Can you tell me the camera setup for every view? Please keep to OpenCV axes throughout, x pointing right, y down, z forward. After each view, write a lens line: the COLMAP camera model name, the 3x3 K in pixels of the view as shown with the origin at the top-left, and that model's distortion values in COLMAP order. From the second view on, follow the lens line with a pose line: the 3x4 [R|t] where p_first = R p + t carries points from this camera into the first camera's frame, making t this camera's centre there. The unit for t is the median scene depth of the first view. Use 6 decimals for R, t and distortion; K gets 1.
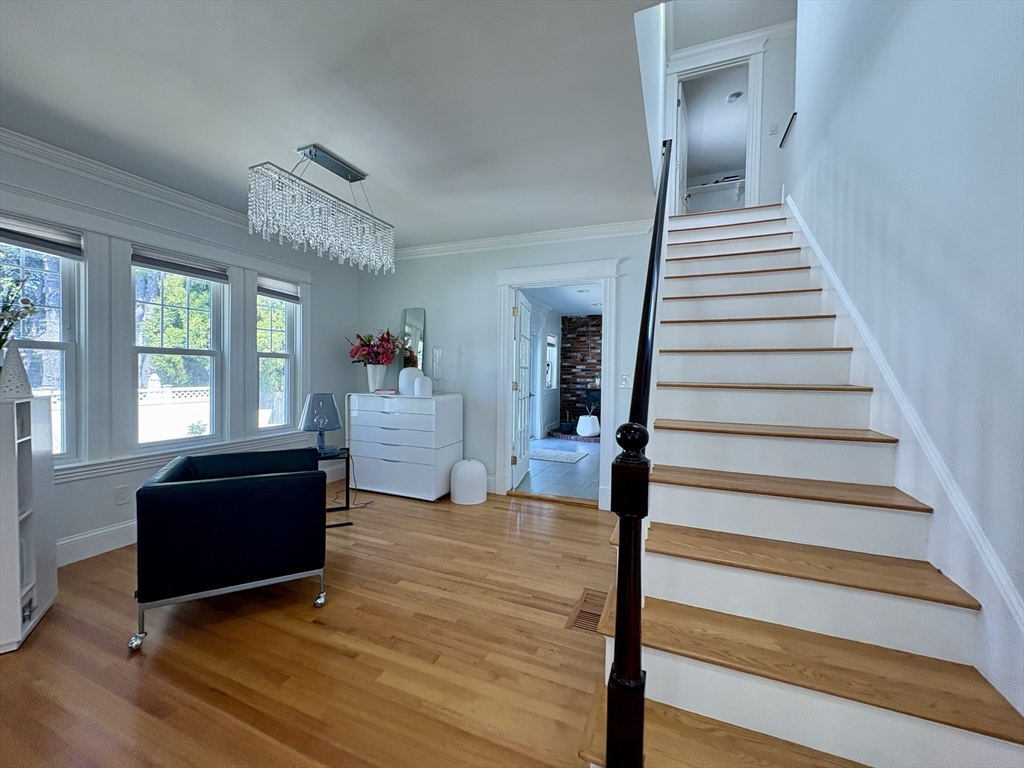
lens RADIAL K [[406.8, 0, 510.3], [0, 406.8, 382.8], [0, 0, 1]] dist [0.000482, -0.000190]
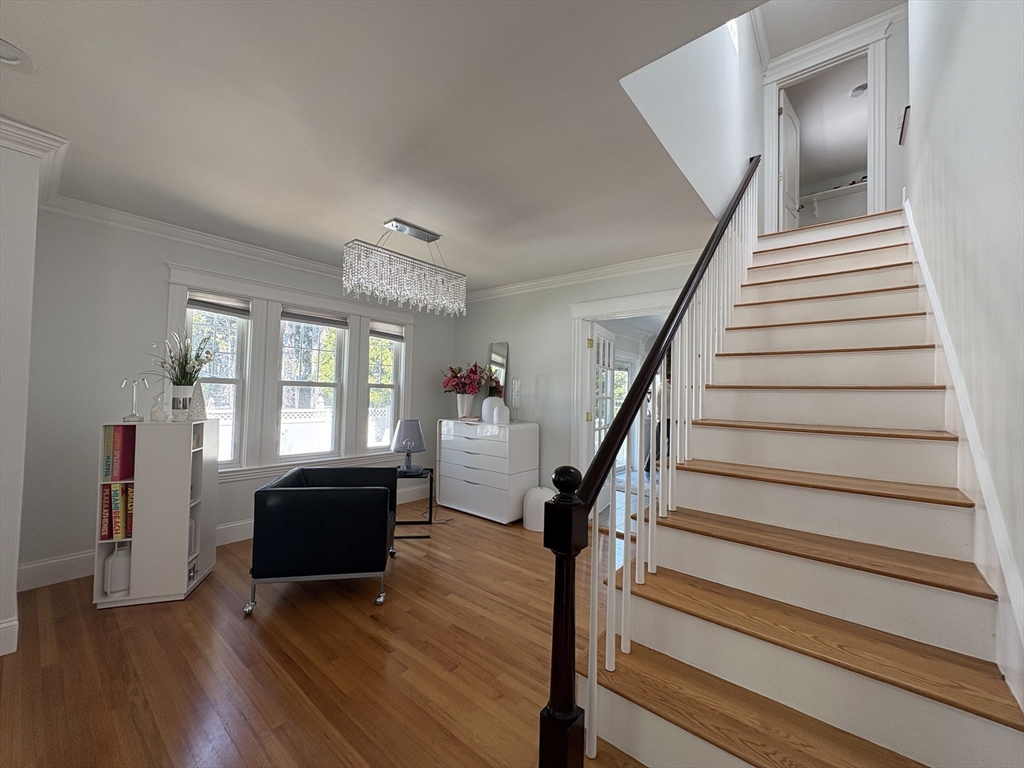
lens RADIAL K [[406.8, 0, 509.6], [0, 406.8, 383.4], [0, 0, 1]] dist [0.000482, -0.000190]
pose [[0.955136, 0.001170, -0.296164, 0.190773], [-0.018359, 0.998303, -0.055265, -0.023909], [0.295597, 0.058223, 0.953537, -0.037136]]
